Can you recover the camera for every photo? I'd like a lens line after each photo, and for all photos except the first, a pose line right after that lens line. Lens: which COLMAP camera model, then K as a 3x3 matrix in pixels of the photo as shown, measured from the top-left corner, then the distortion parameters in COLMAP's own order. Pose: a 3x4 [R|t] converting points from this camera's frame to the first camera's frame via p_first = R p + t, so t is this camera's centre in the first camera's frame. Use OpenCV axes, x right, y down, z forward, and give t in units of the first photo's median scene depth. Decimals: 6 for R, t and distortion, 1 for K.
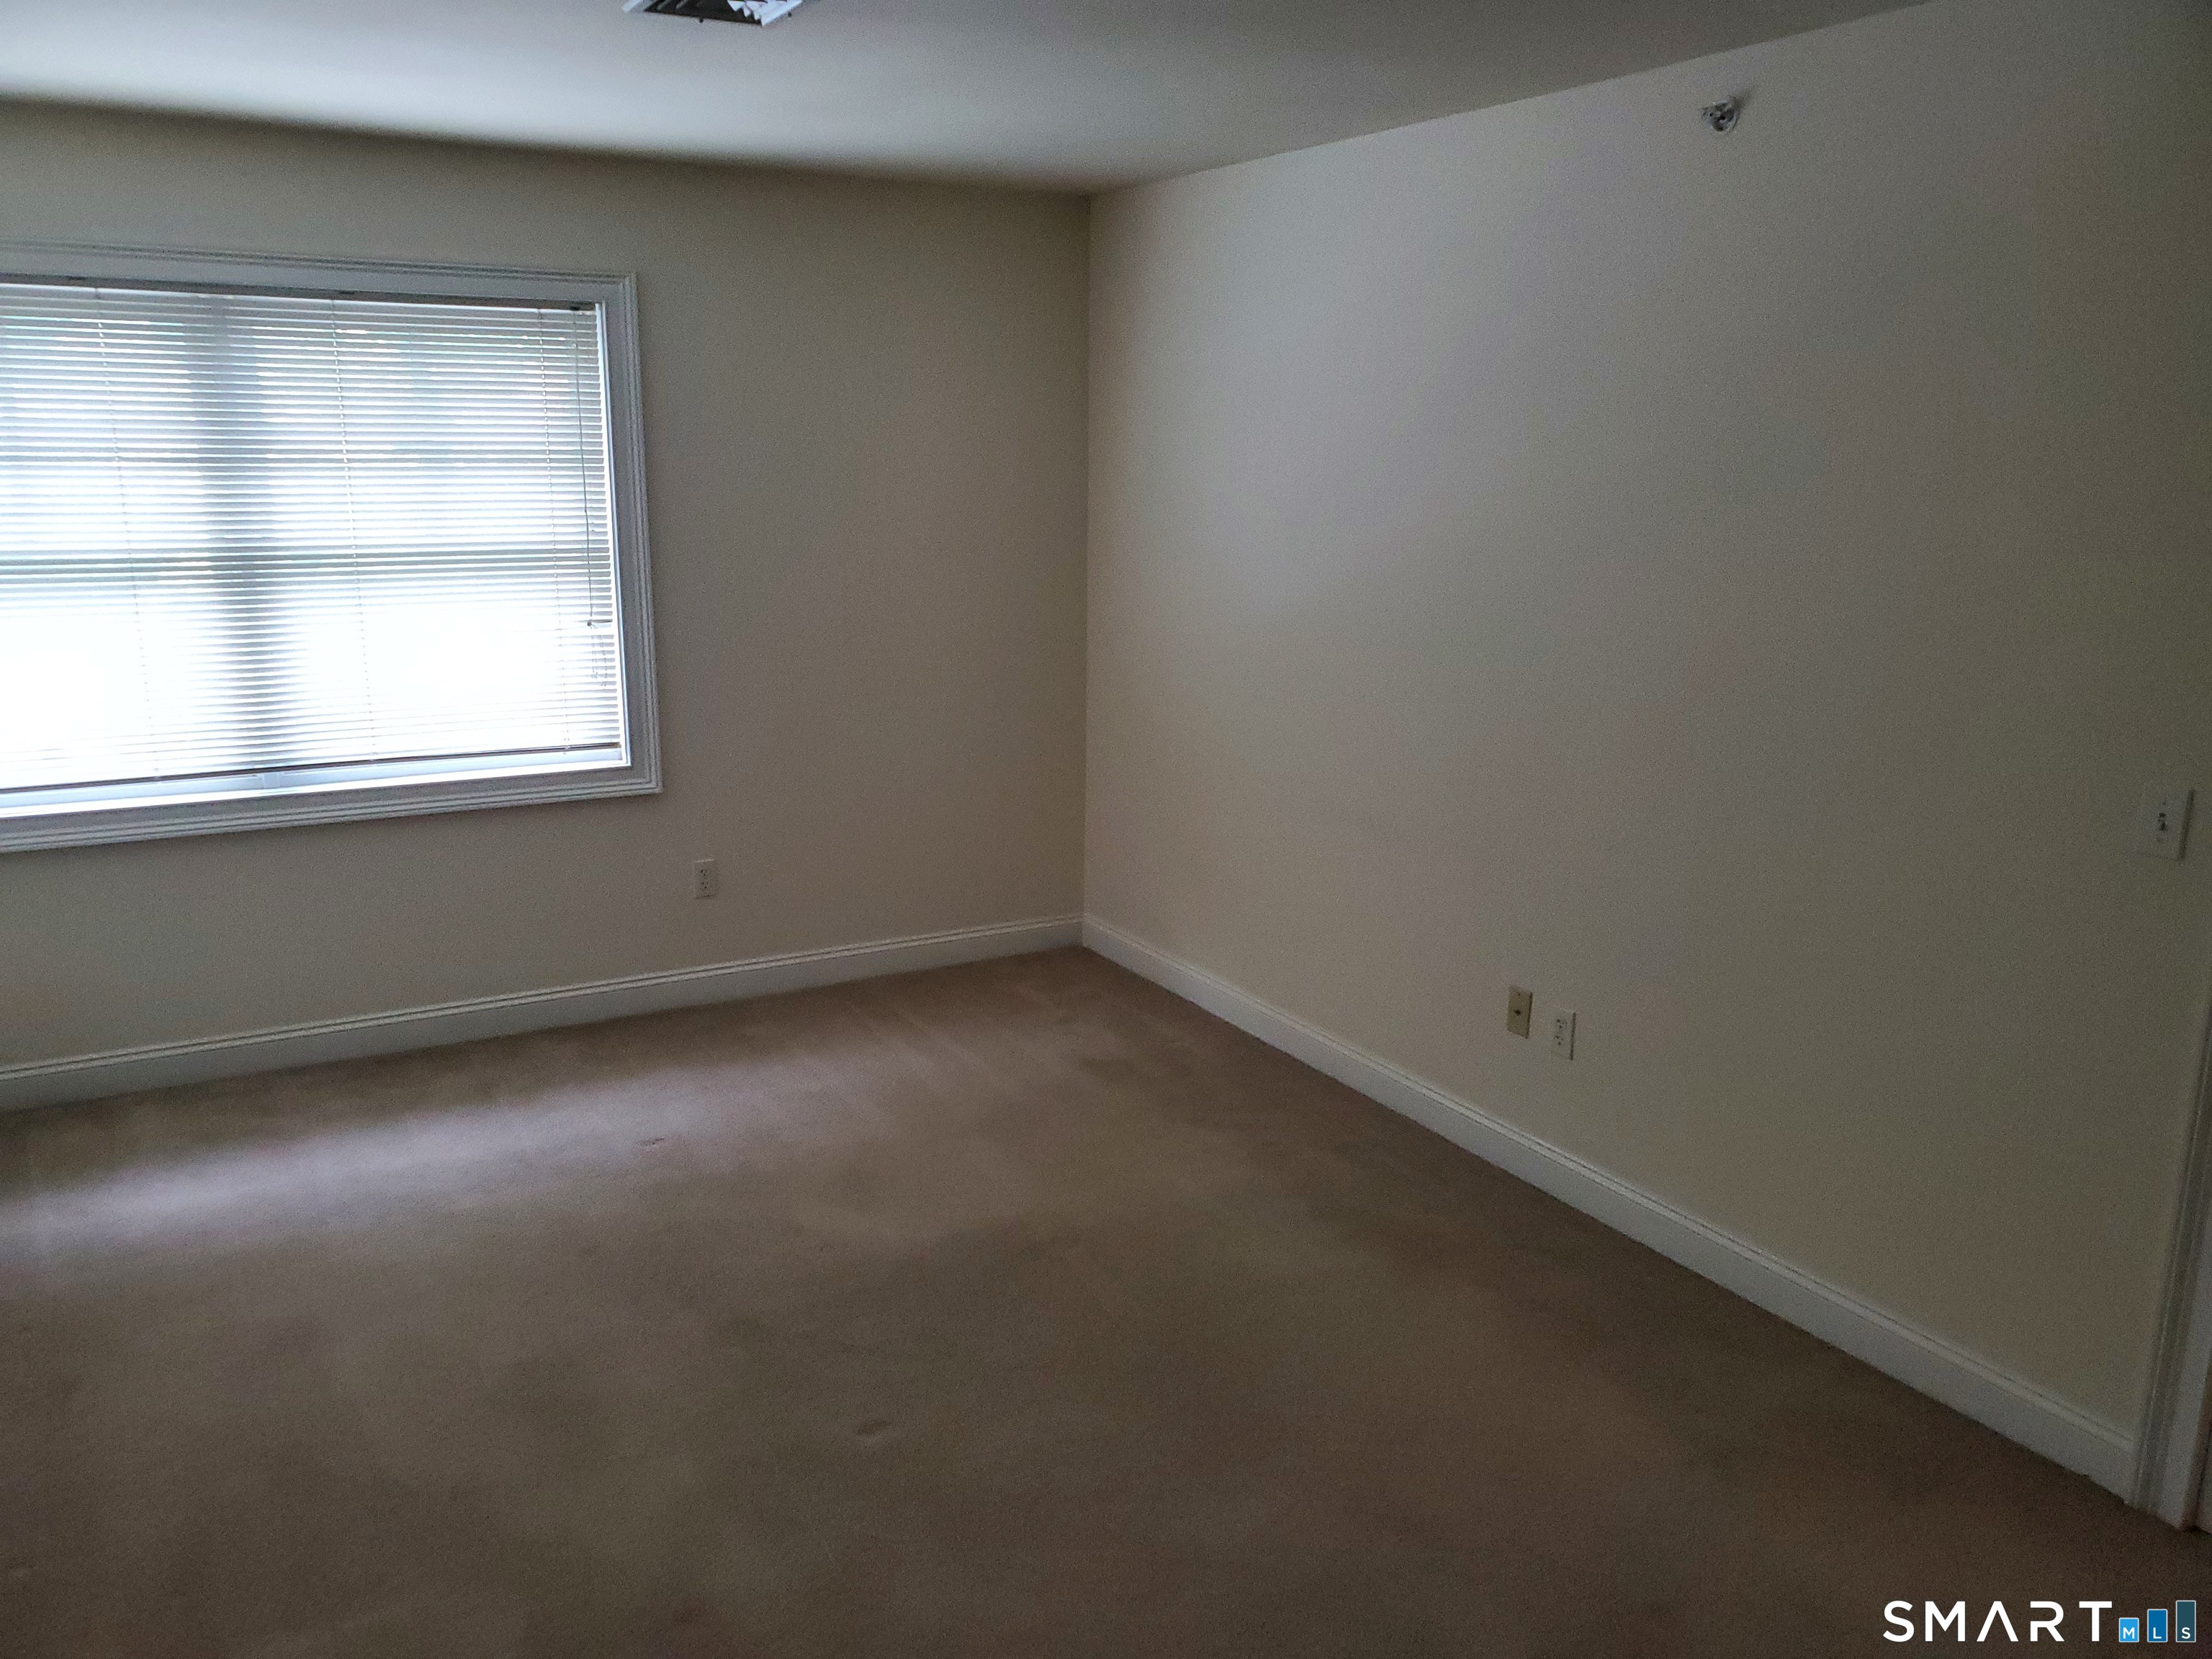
lens RADIAL K [[1666.6, 0, 1106.0], [0, 1666.6, 829.5], [0, 0, 1]] dist [0.020164, -0.001344]
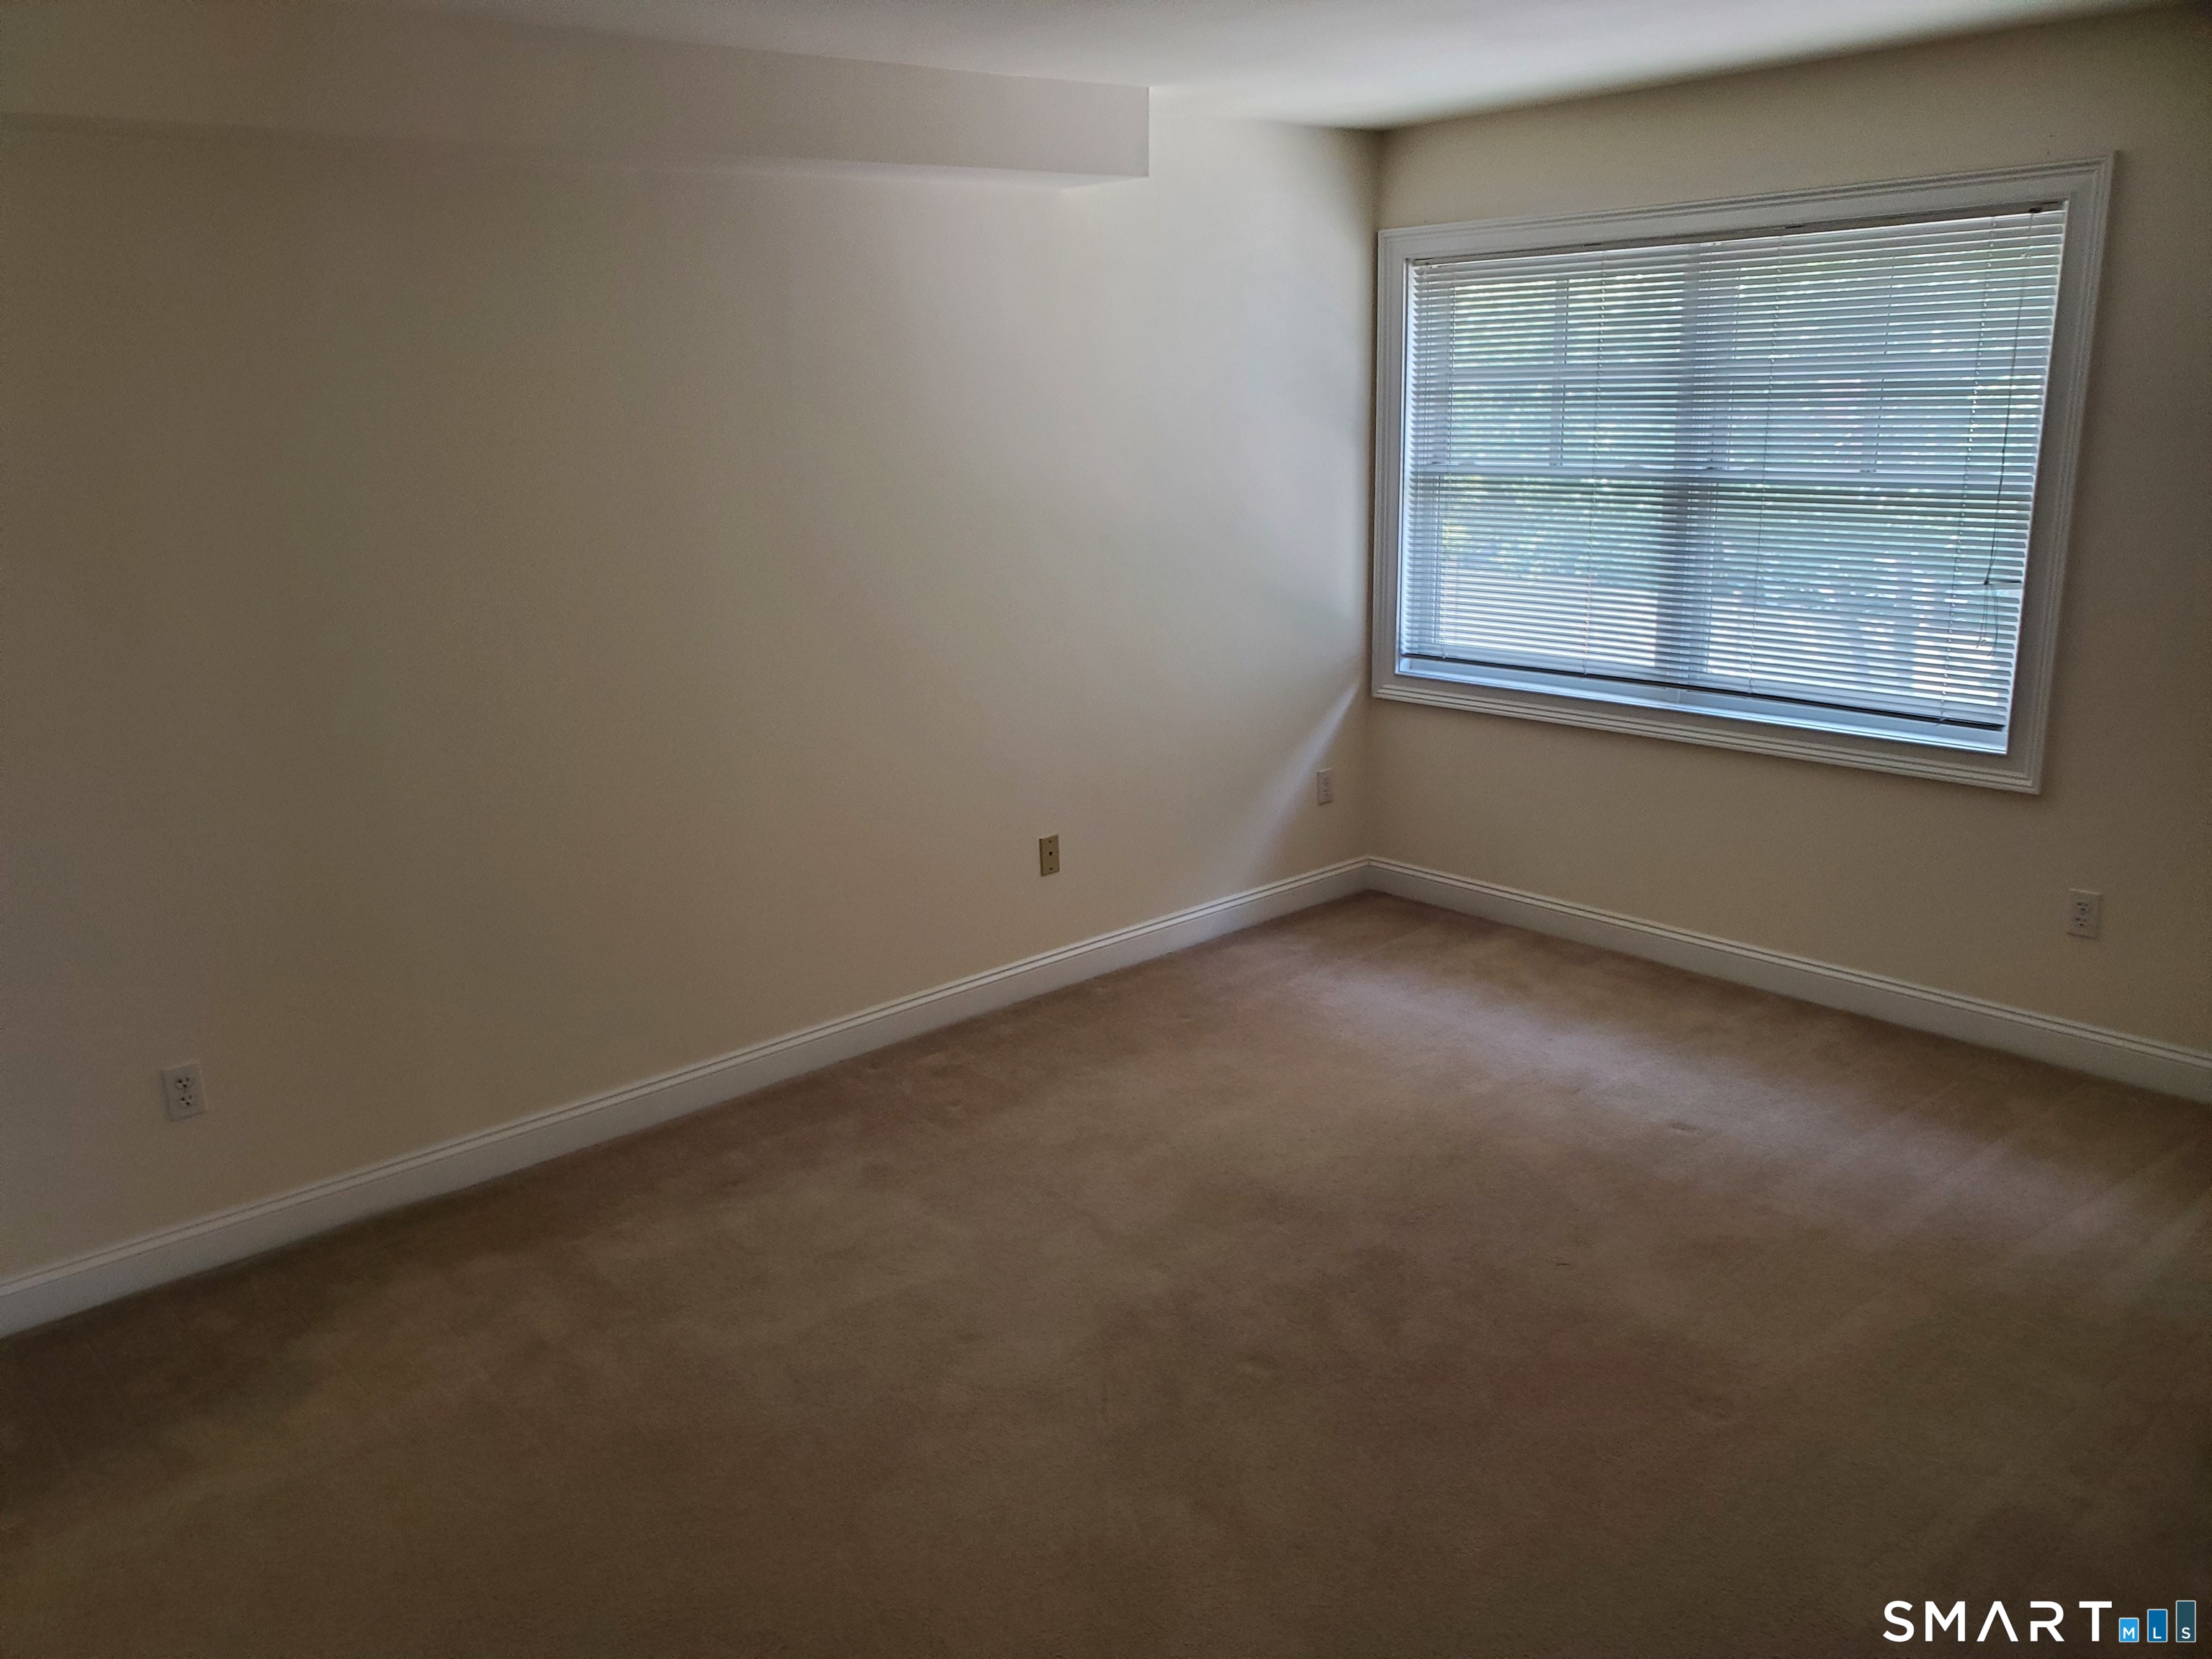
lens RADIAL K [[1696.4, 0, 1106.0], [0, 1696.4, 829.5], [0, 0, 1]] dist [0.011915, -0.000865]
pose [[0.224915, 0.238700, -0.944688, 0.465864], [-0.193484, 0.961163, 0.196798, -0.089253], [0.954975, 0.138519, 0.262364, 0.368422]]
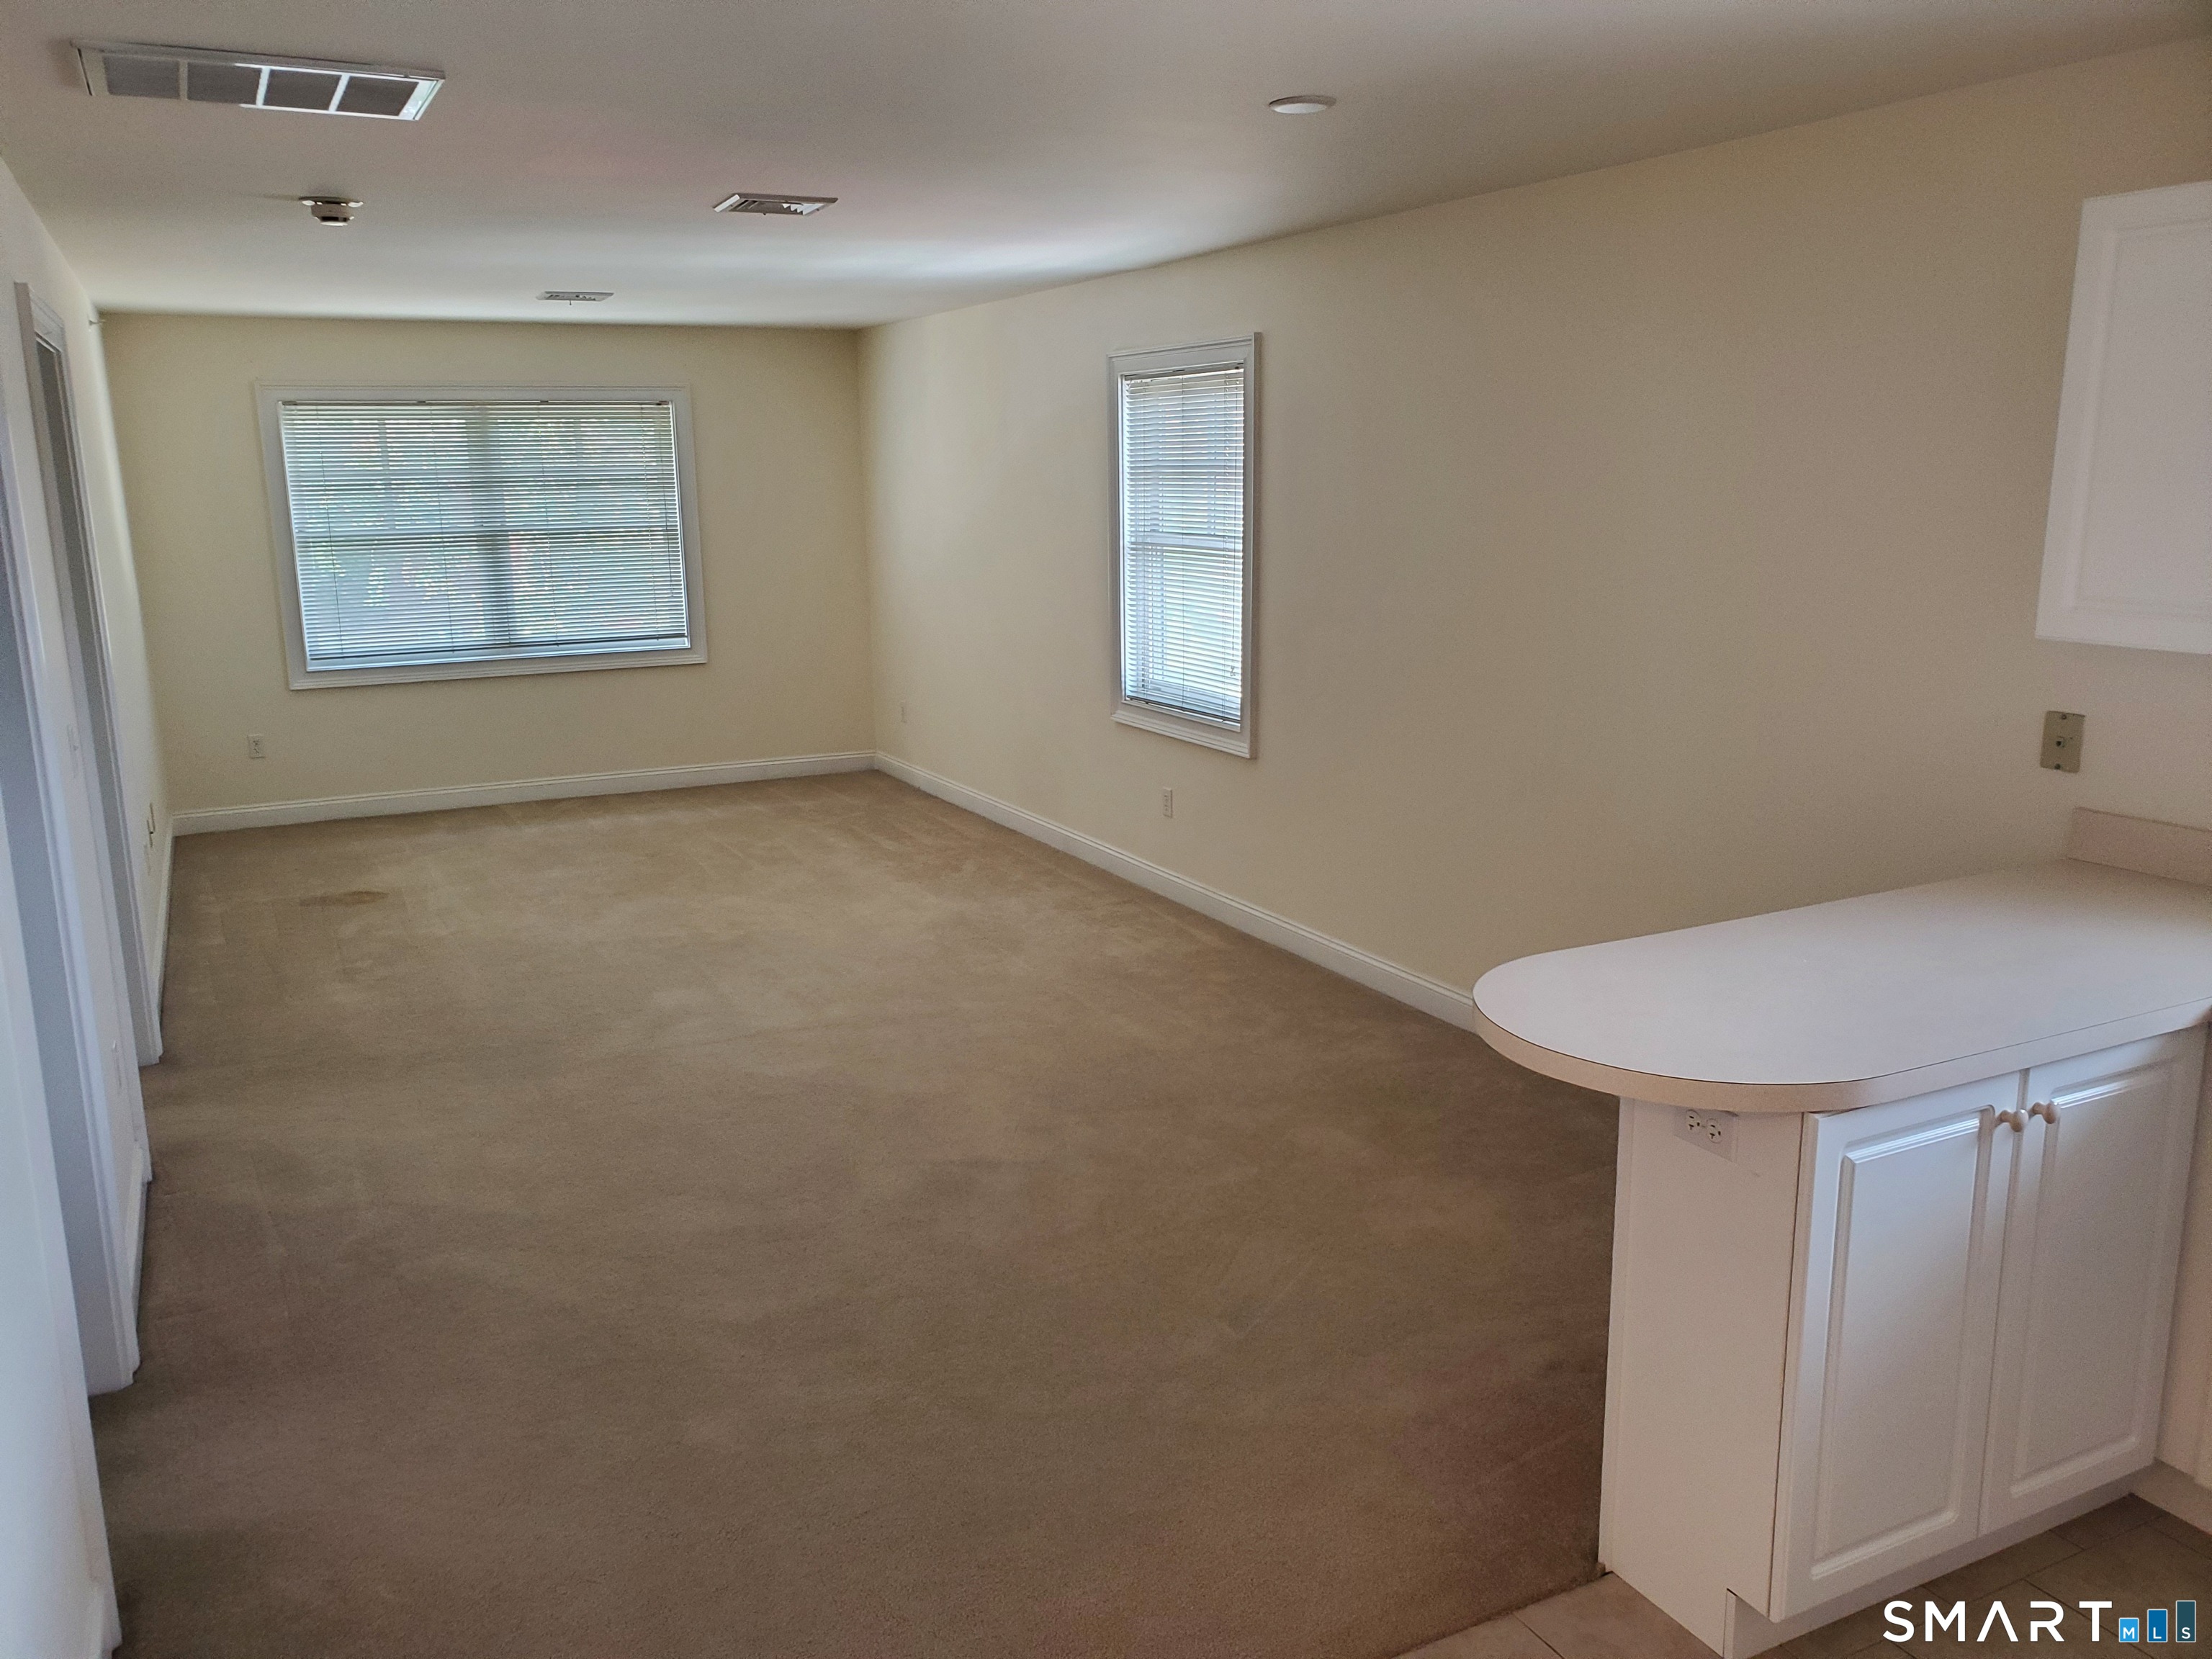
lens RADIAL K [[1696.4, 0, 1106.0], [0, 1696.4, 829.5], [0, 0, 1]] dist [0.011915, -0.000865]
pose [[0.999336, -0.018113, -0.031619, 0.244285], [0.017138, 0.999378, -0.030825, 0.242593], [0.032158, 0.030262, 0.999025, -0.903809]]
